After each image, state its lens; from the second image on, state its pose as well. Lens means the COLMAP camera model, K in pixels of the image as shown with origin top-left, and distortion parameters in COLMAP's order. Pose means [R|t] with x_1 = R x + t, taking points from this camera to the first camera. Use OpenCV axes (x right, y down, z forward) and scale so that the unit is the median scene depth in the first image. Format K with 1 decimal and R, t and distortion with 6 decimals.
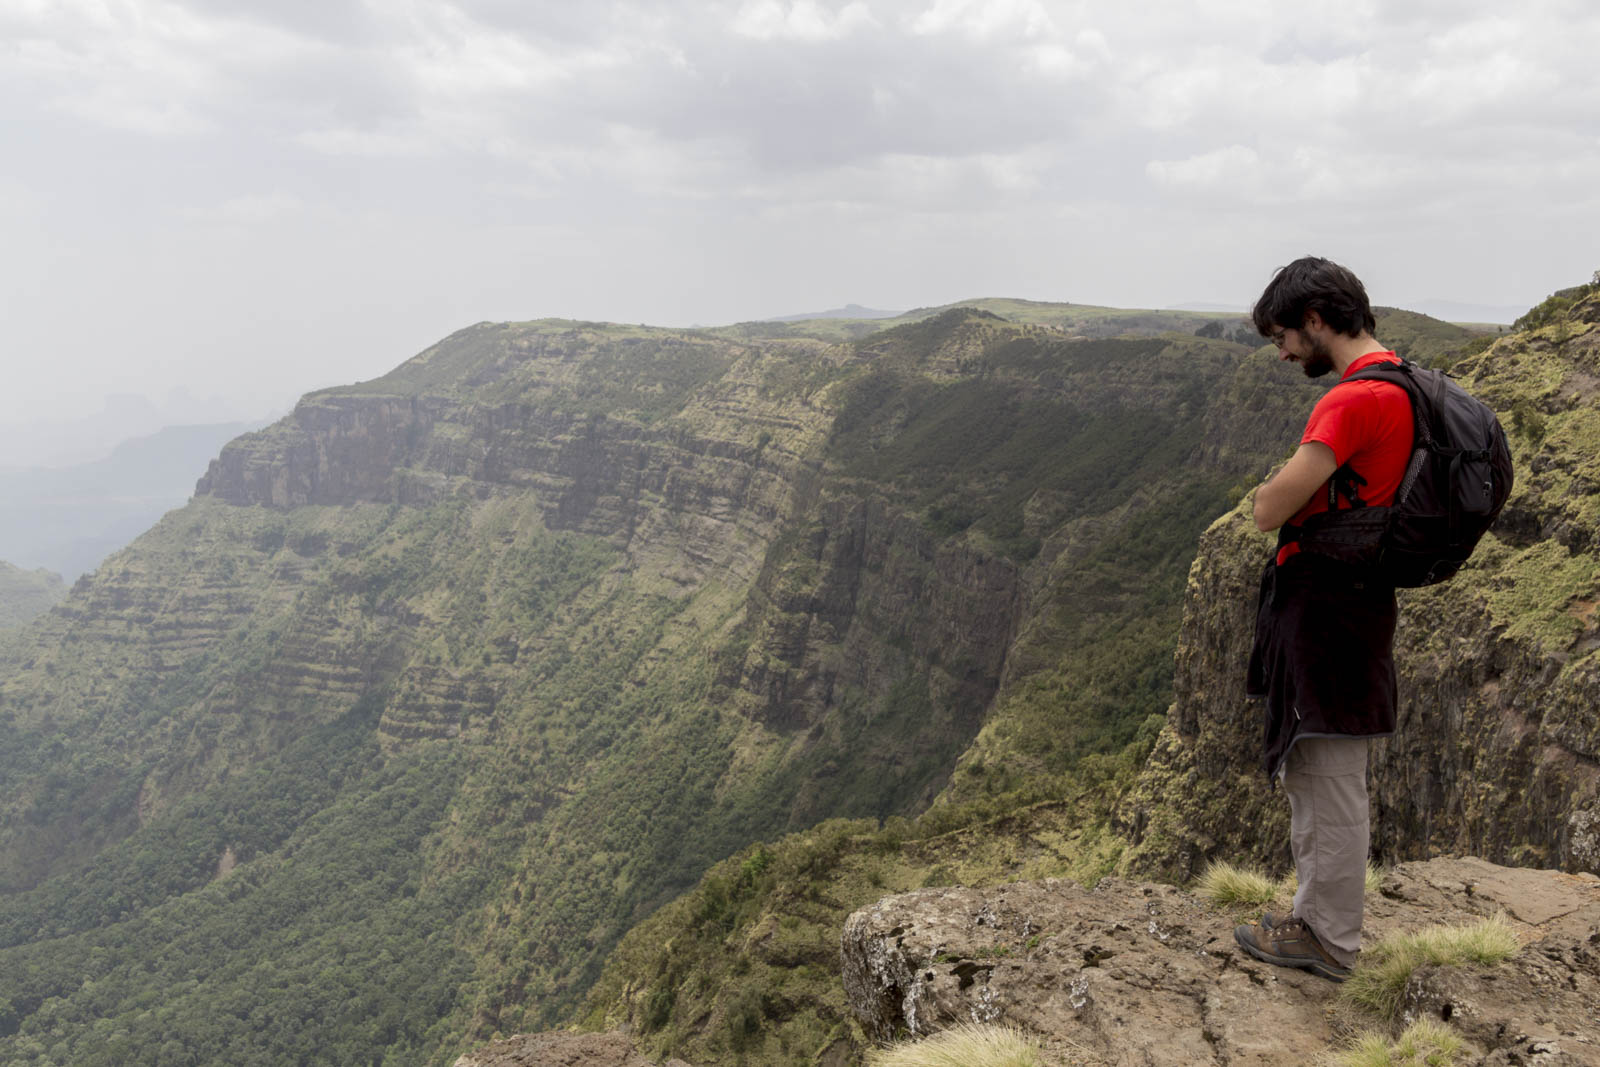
lens RADIAL K [[1313.4, 0, 799.9], [0, 1313.4, 534.0], [0, 0, 1]] dist [0.010546, -0.010832]
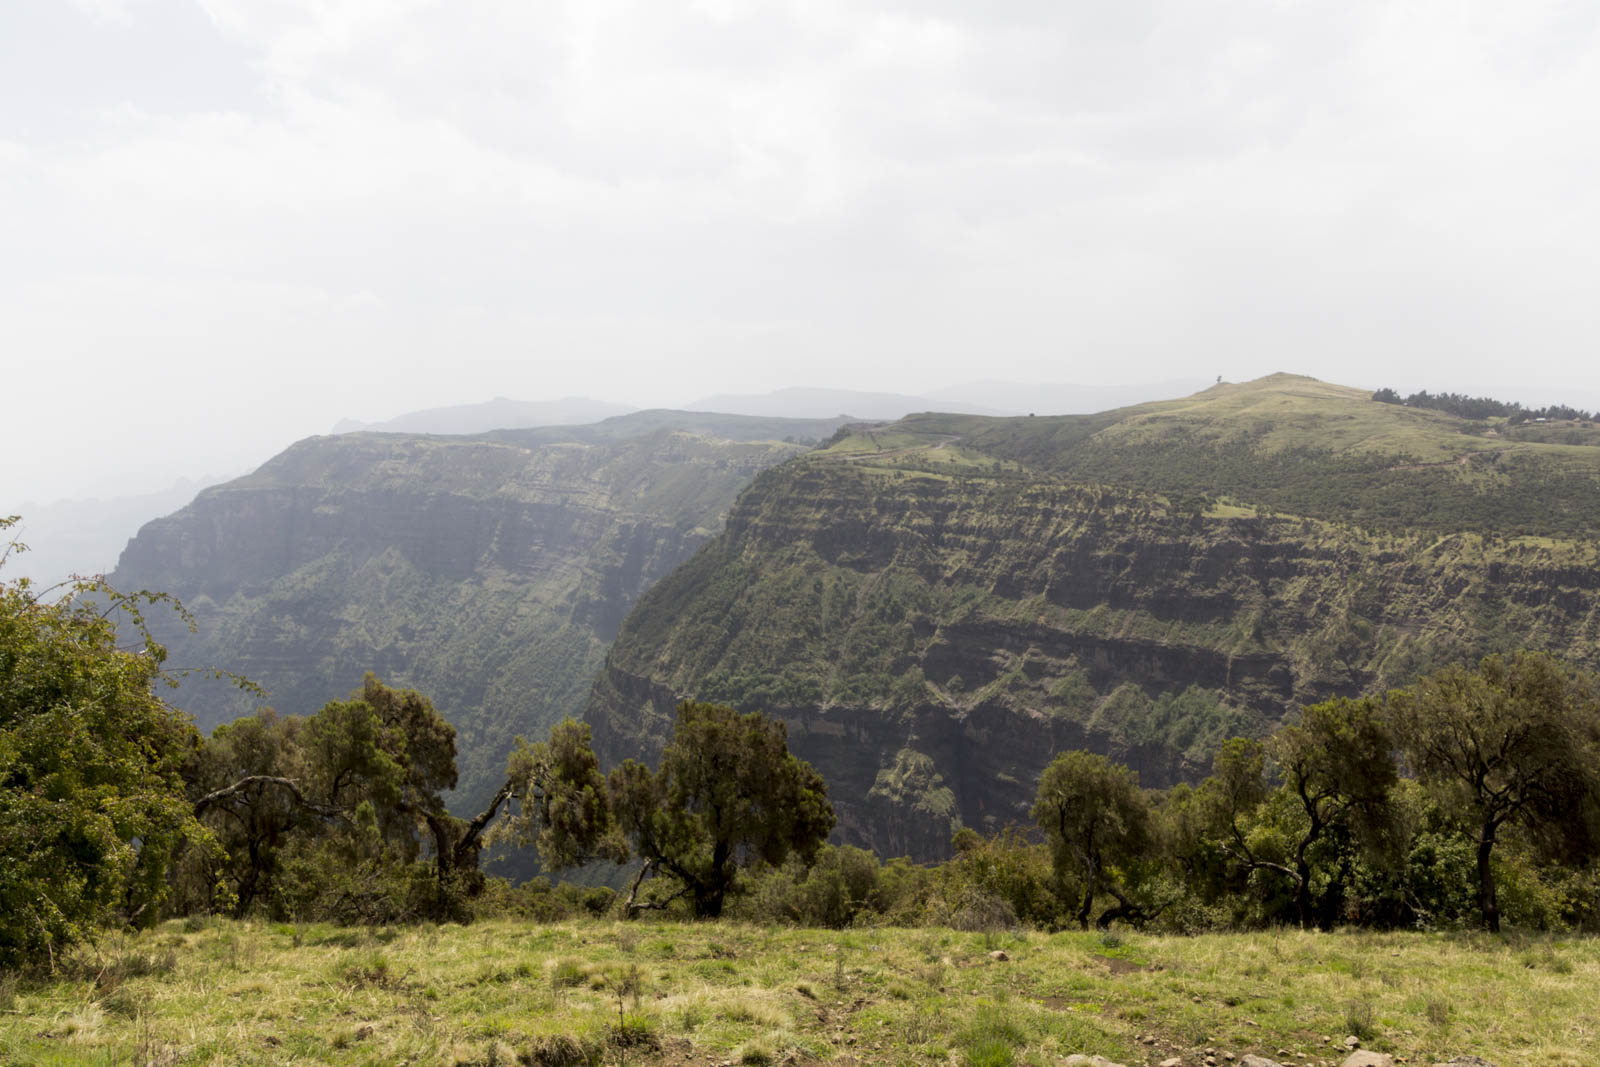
lens RADIAL K [[1313.4, 0, 800.2], [0, 1313.4, 534.9], [0, 0, 1]] dist [0.010546, -0.010832]
pose [[0.958285, -0.049822, 0.281437, -0.173264], [0.067399, 0.996311, -0.053117, 0.071996], [-0.277752, 0.069870, 0.958108, -0.634203]]
